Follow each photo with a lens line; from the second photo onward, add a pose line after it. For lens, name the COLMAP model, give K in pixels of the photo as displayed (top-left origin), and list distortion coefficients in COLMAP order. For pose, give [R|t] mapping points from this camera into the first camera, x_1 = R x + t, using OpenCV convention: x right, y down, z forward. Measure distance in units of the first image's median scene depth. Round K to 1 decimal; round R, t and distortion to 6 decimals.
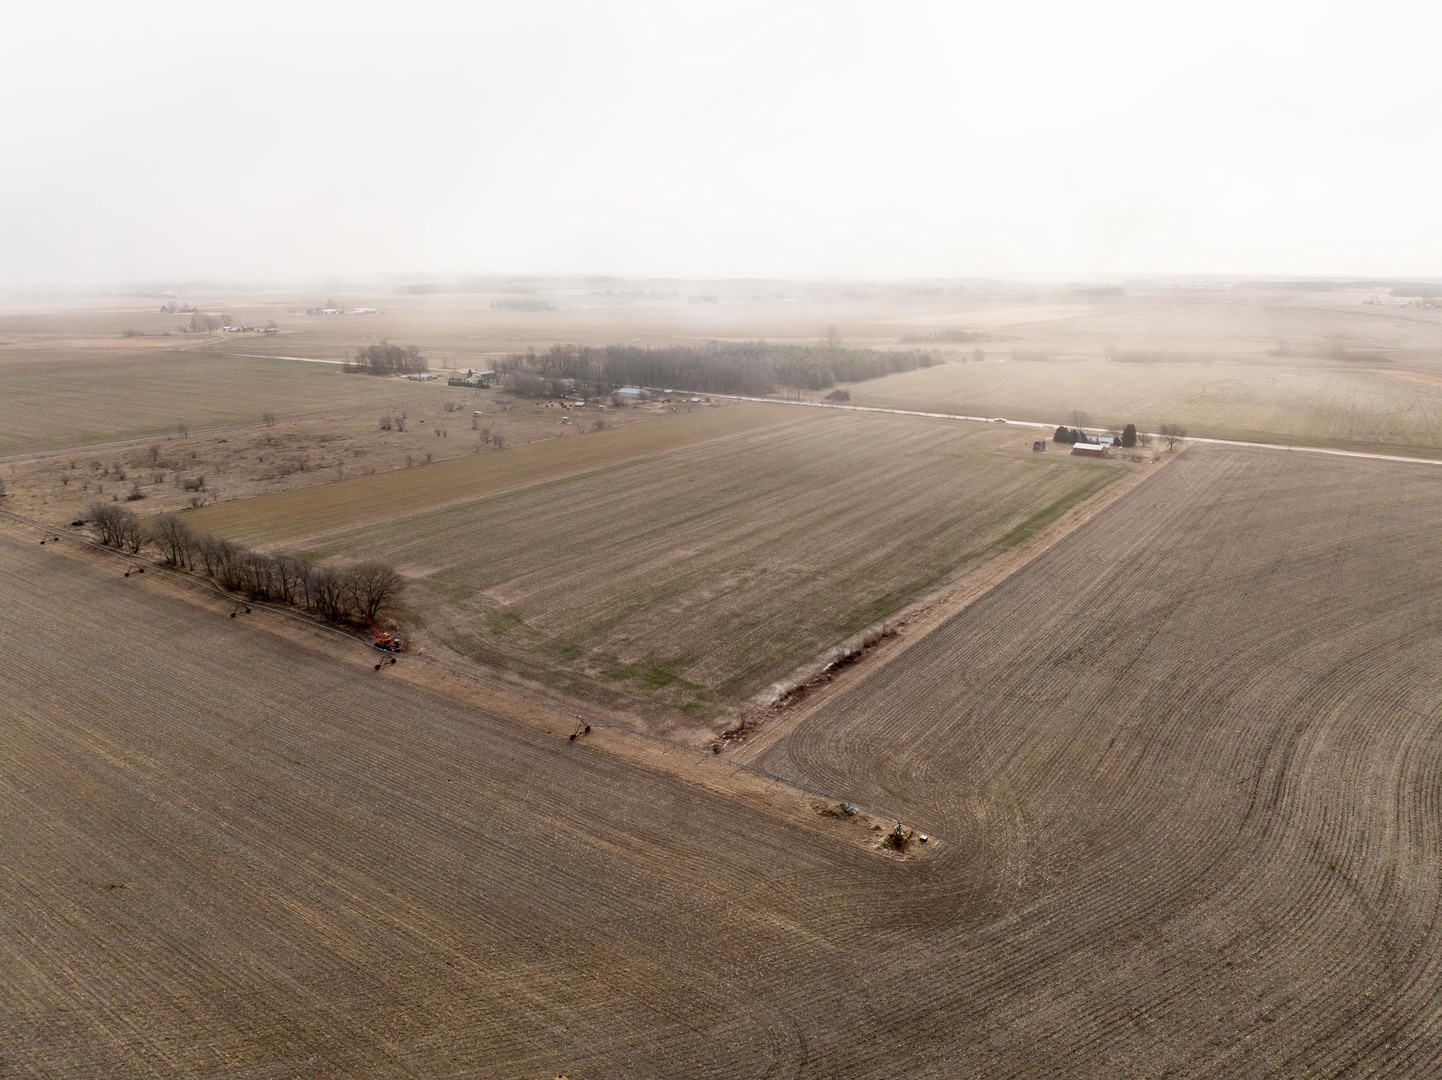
lens RADIAL K [[1012.7, 0, 725.8], [0, 1012.7, 525.5], [0, 0, 1]] dist [-0.034632, -0.007892]
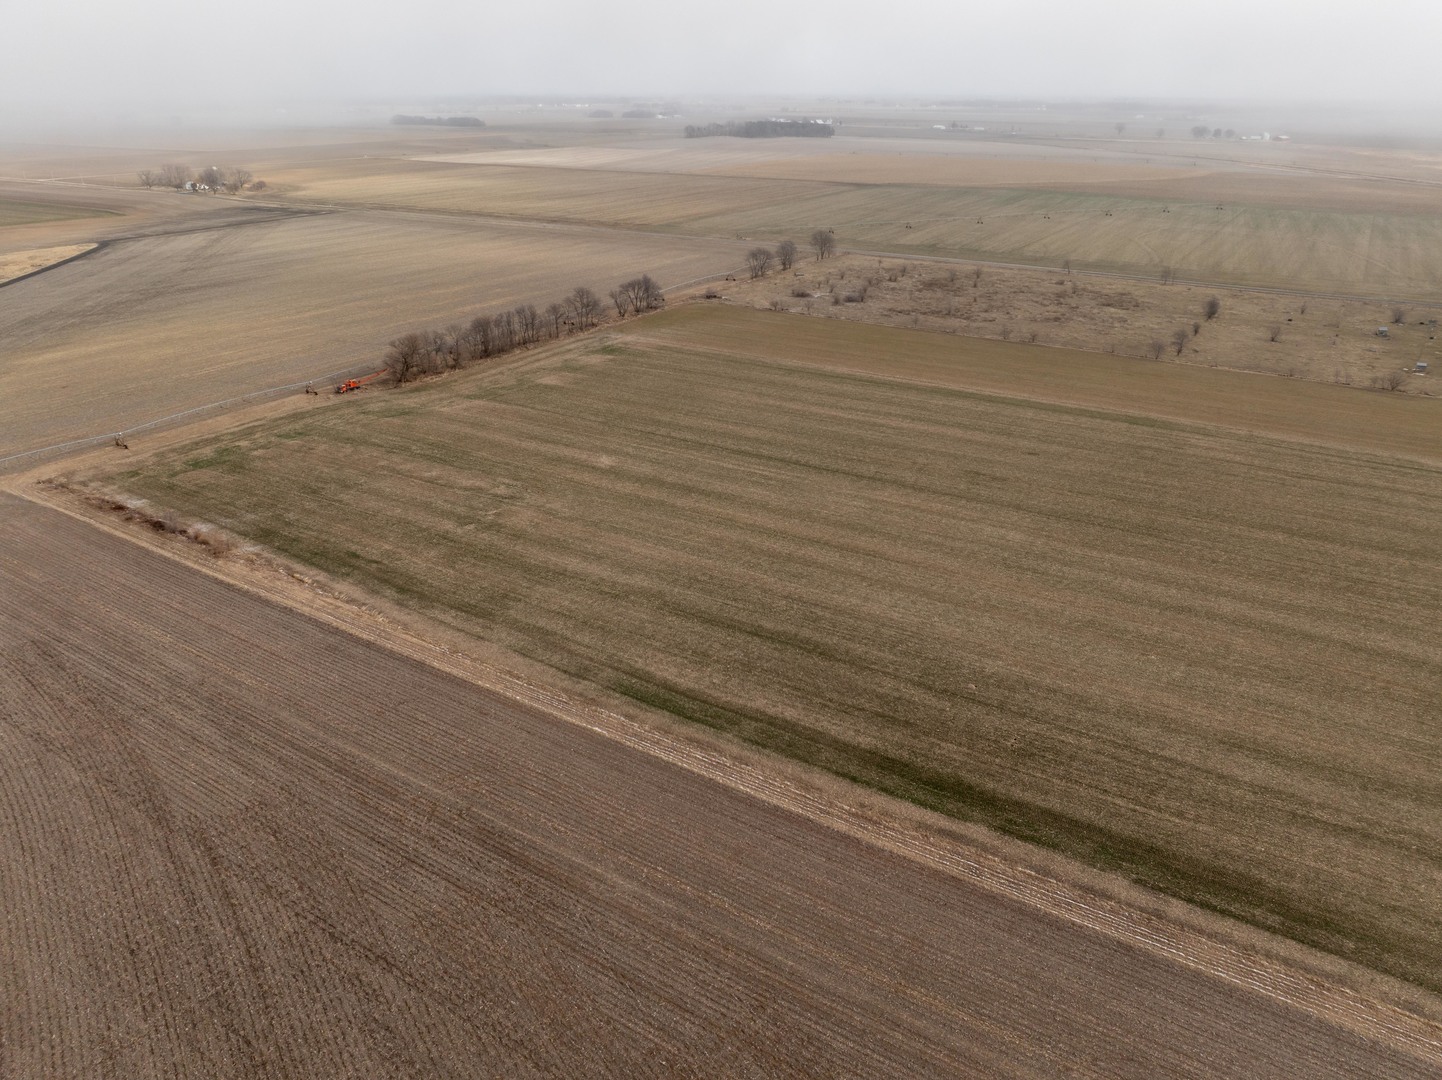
lens RADIAL K [[1012.7, 0, 730.1], [0, 1012.7, 527.2], [0, 0, 1]] dist [-0.034632, -0.007892]
pose [[0.038470, 0.397526, -0.916784, 0.764750], [-0.248670, 0.892409, 0.376522, -0.269049], [0.967824, 0.213492, 0.133184, 1.060535]]
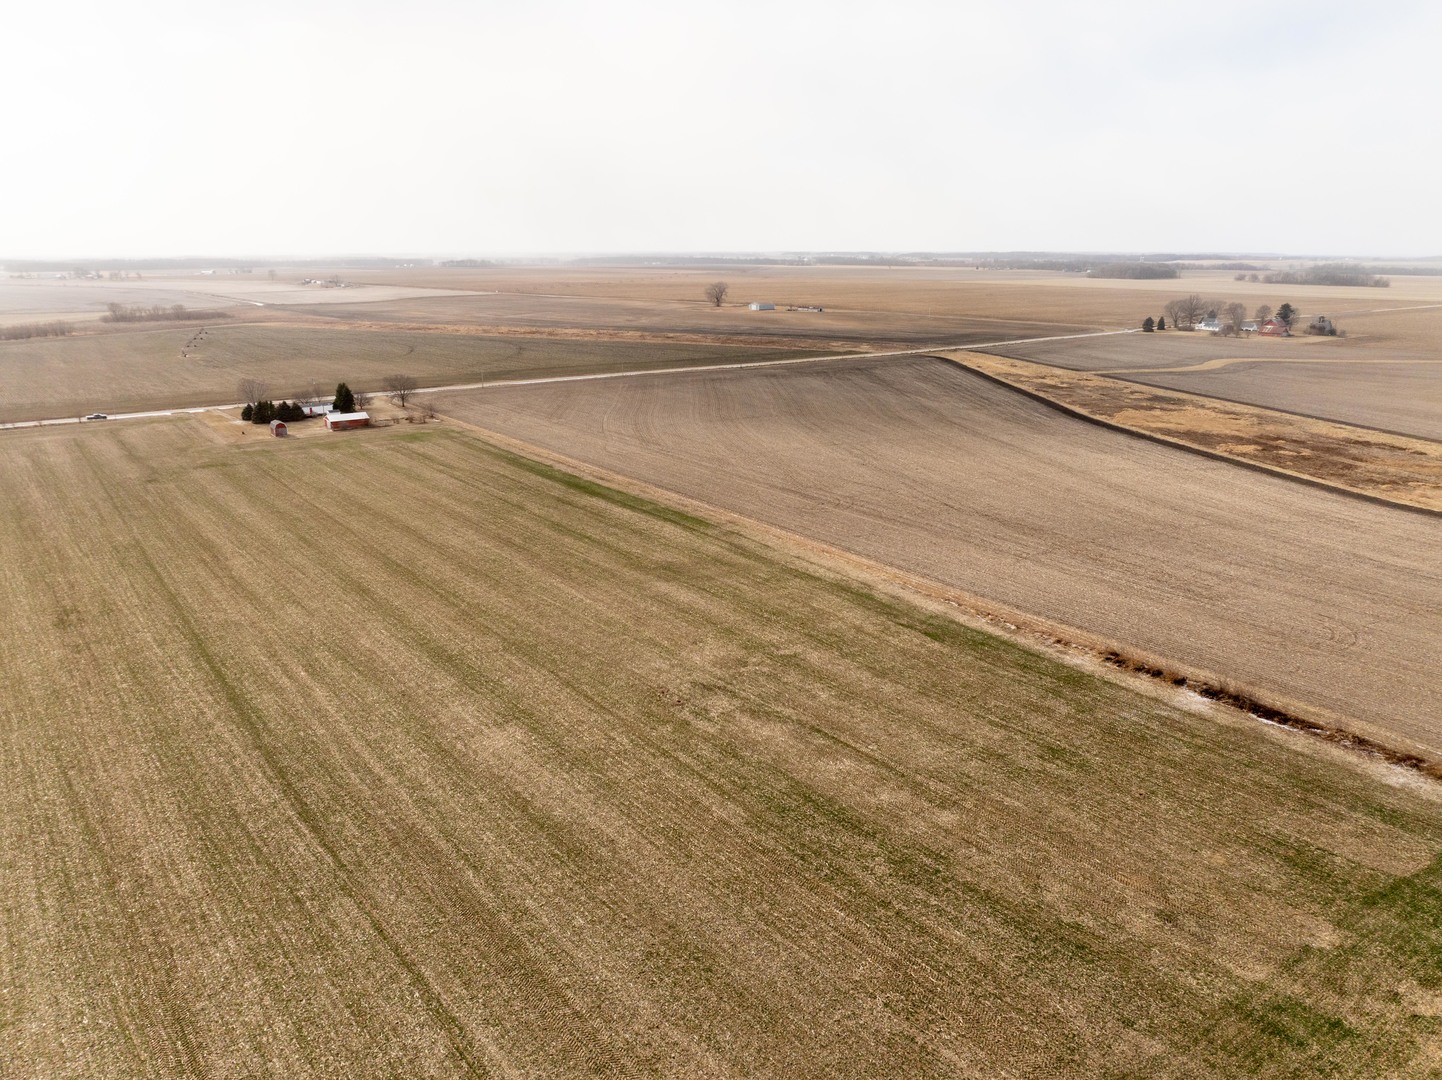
lens RADIAL K [[1012.7, 0, 729.2], [0, 1012.7, 528.0], [0, 0, 1]] dist [-0.034632, -0.007892]
pose [[0.323741, -0.253063, 0.911675, -0.376023], [0.235312, 0.954826, 0.181480, -0.111571], [-0.916417, 0.155776, 0.368665, 0.800614]]
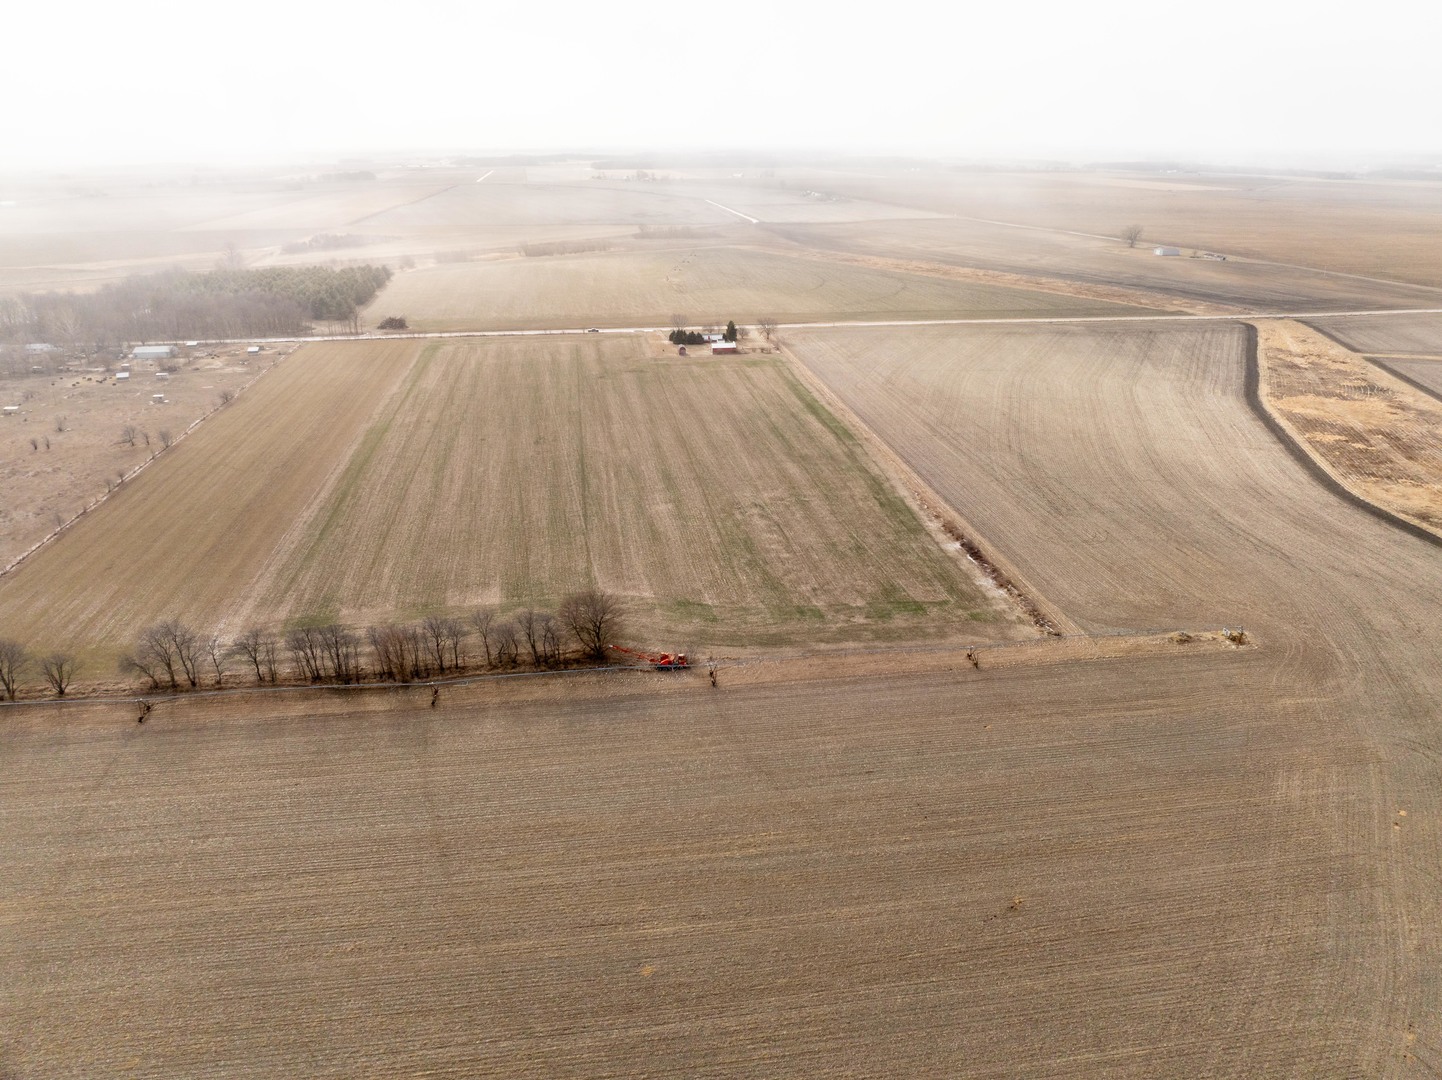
lens RADIAL K [[1012.7, 0, 727.1], [0, 1012.7, 528.6], [0, 0, 1]] dist [-0.034632, -0.007892]
pose [[0.734149, -0.247135, 0.632416, -0.685293], [0.172038, 0.968720, 0.178843, -0.132133], [-0.656832, -0.022498, 0.753701, 0.192278]]
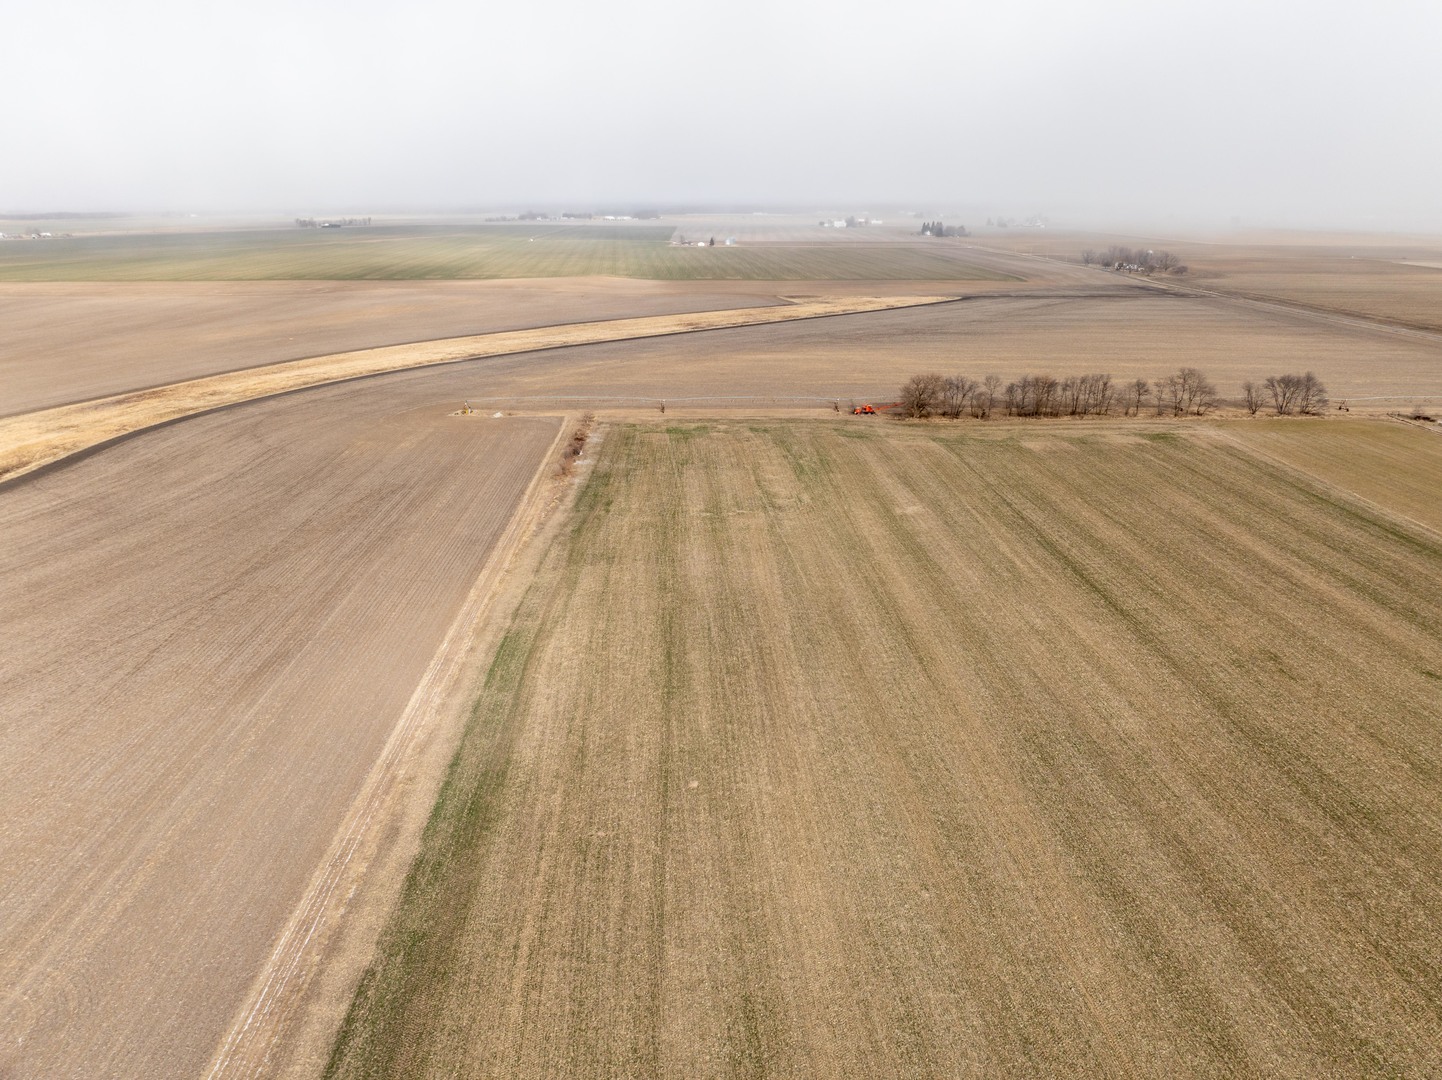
lens RADIAL K [[1012.7, 0, 729.6], [0, 1012.7, 539.3], [0, 0, 1]] dist [-0.034632, -0.007892]
pose [[-0.803473, 0.189807, -0.564274, 0.521592], [-0.149000, 0.853539, 0.499270, -0.325820], [0.576395, 0.485227, -0.657514, 1.510177]]
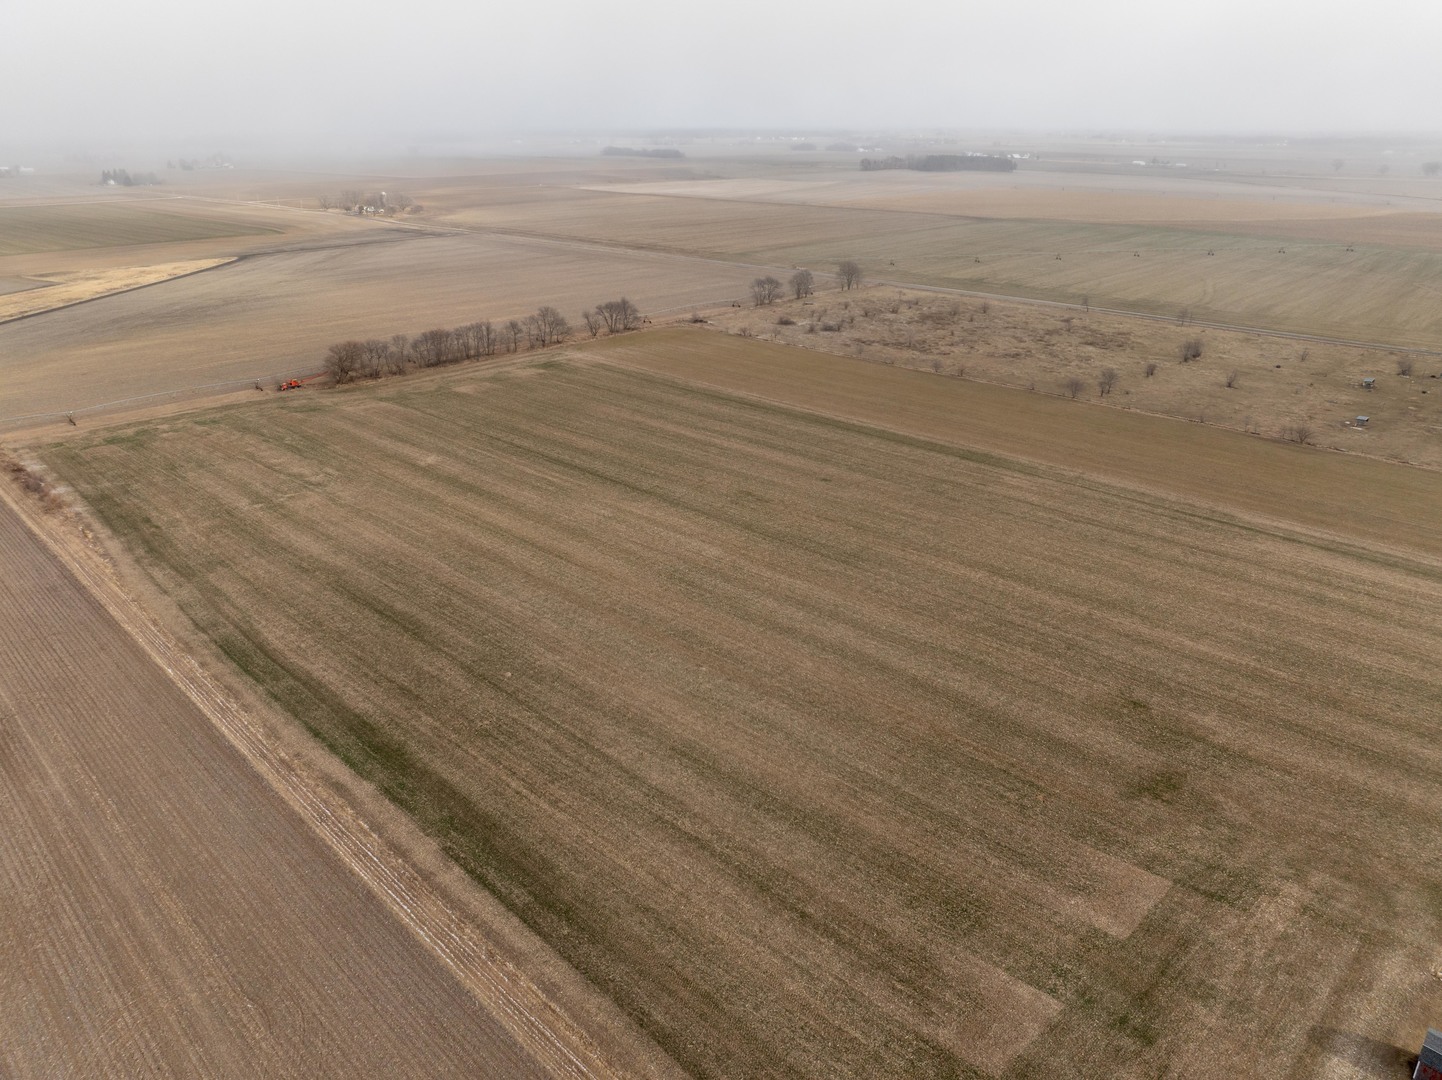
lens RADIAL K [[1012.7, 0, 731.7], [0, 1012.7, 527.4], [0, 0, 1]] dist [-0.034632, -0.007892]
pose [[-0.176208, 0.365713, -0.913895, 0.784473], [-0.242013, 0.883829, 0.400344, -0.358379], [0.954138, 0.291719, -0.067230, 1.408140]]
